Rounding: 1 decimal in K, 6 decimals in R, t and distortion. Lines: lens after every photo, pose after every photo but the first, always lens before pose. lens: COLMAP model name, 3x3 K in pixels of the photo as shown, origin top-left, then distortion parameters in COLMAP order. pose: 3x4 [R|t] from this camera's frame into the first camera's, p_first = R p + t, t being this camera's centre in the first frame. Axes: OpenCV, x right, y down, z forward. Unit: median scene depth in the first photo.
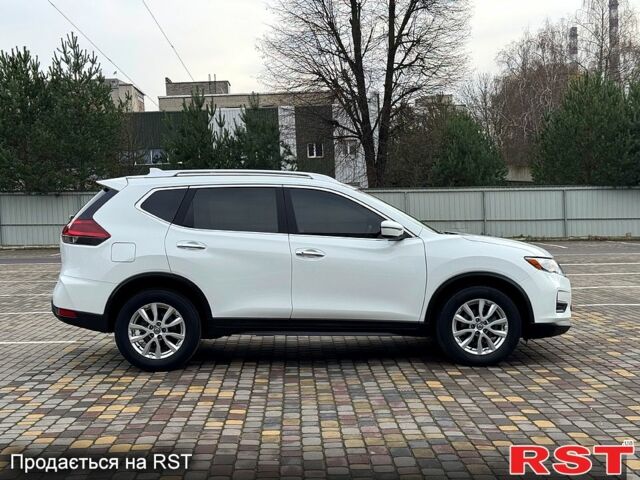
lens RADIAL K [[889.3, 0, 320.0], [0, 889.3, 240.0], [0, 0, 1]] dist [0.151879, -0.053605]
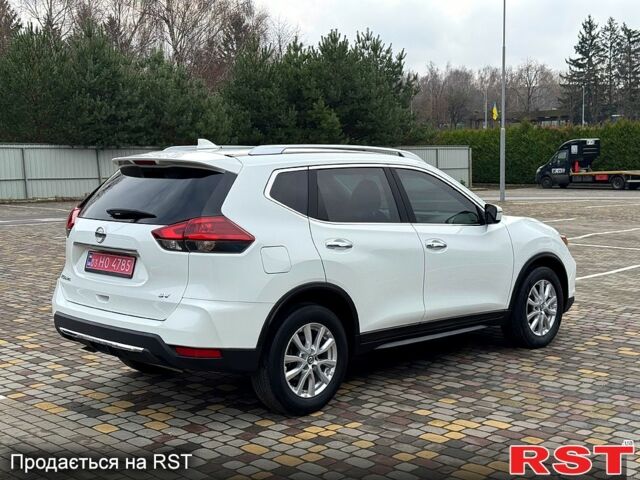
lens RADIAL K [[889.3, 0, 320.0], [0, 889.3, 240.0], [0, 0, 1]] dist [0.151879, -0.053605]
pose [[0.729939, -0.059220, 0.680942, -0.673476], [0.024300, 0.997858, 0.060733, -0.044193], [-0.683081, -0.027785, 0.729814, 0.442942]]
